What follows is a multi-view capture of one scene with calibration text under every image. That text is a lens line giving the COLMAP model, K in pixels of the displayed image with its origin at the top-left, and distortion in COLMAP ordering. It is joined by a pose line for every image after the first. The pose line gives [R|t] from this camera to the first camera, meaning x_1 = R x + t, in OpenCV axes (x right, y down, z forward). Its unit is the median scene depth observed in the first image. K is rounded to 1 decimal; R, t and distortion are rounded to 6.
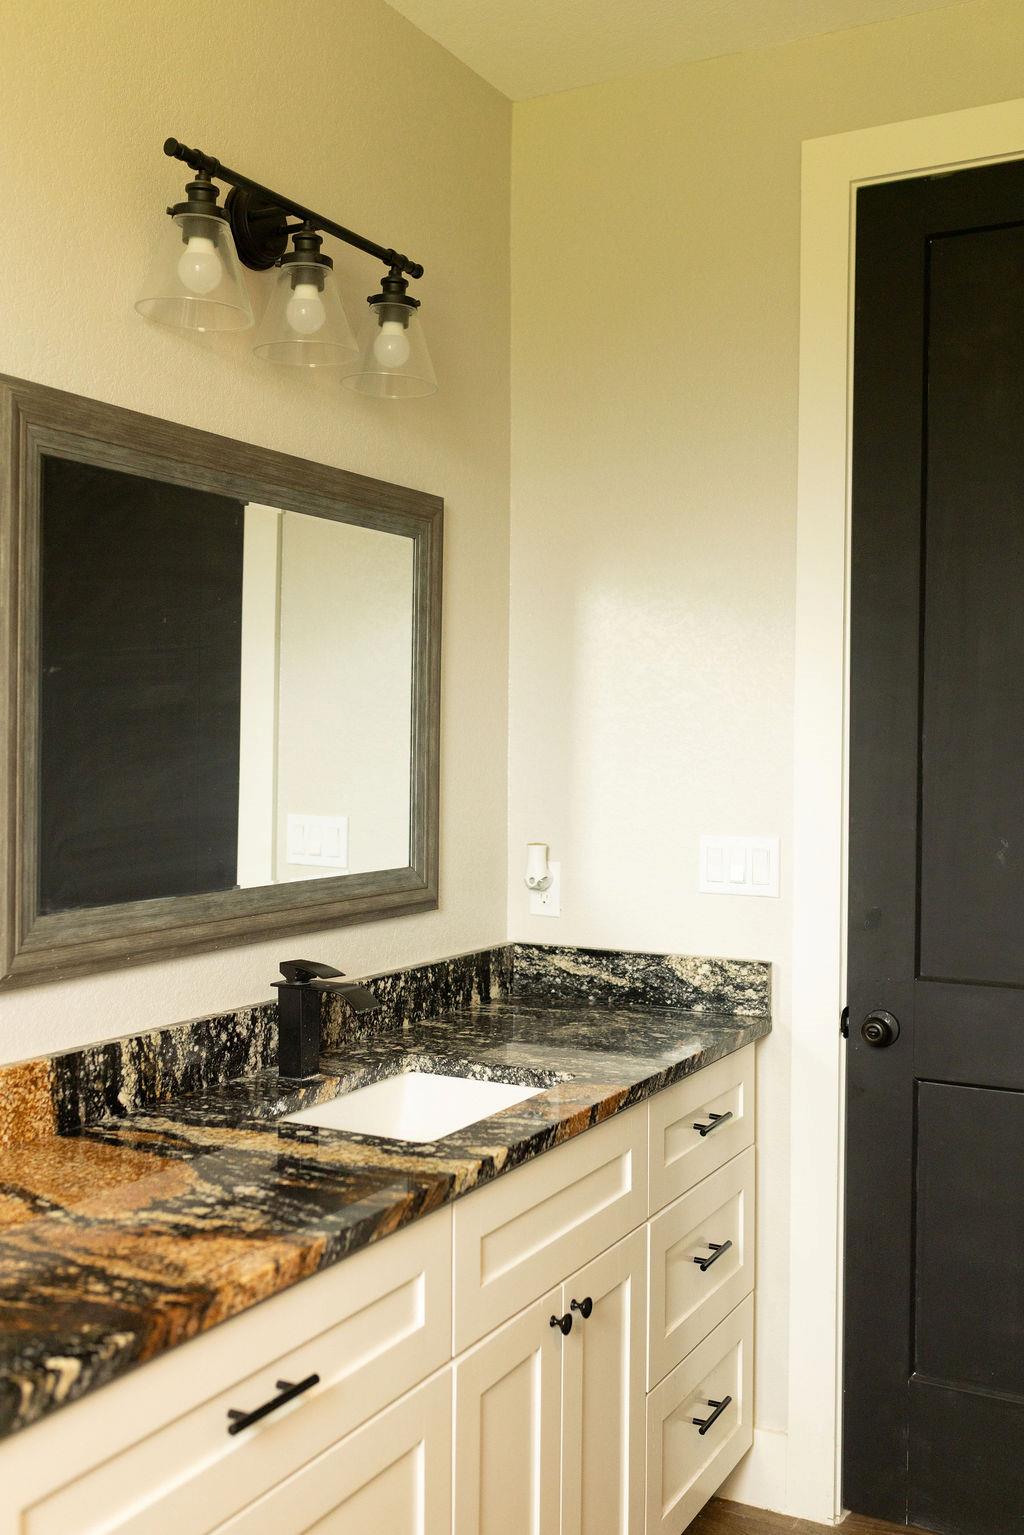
lens RADIAL K [[1453.5, 0, 511.5], [0, 1453.5, 746.3], [0, 0, 1]] dist [-0.002115, -0.008973]
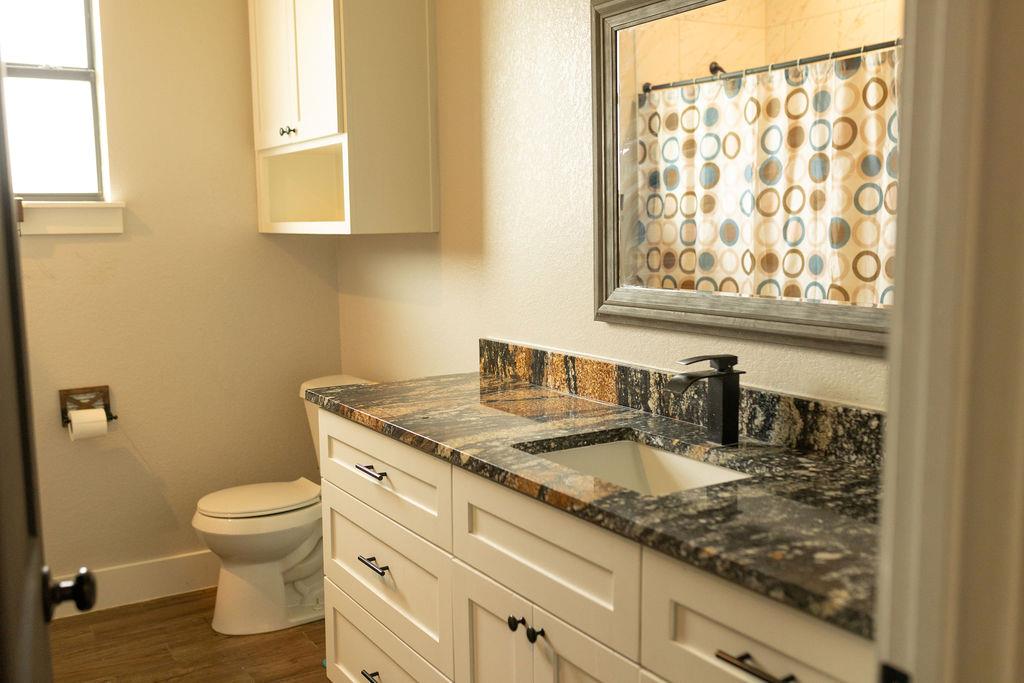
lens RADIAL K [[969.6, 0, 512.0], [0, 969.6, 341.5], [0, 0, 1]] dist [-0.002115, -0.008973]
pose [[-0.491596, 0.113188, -0.863436, 0.768602], [0.014167, 0.992425, 0.122031, 0.029593], [0.870708, 0.047757, -0.489476, 1.394310]]
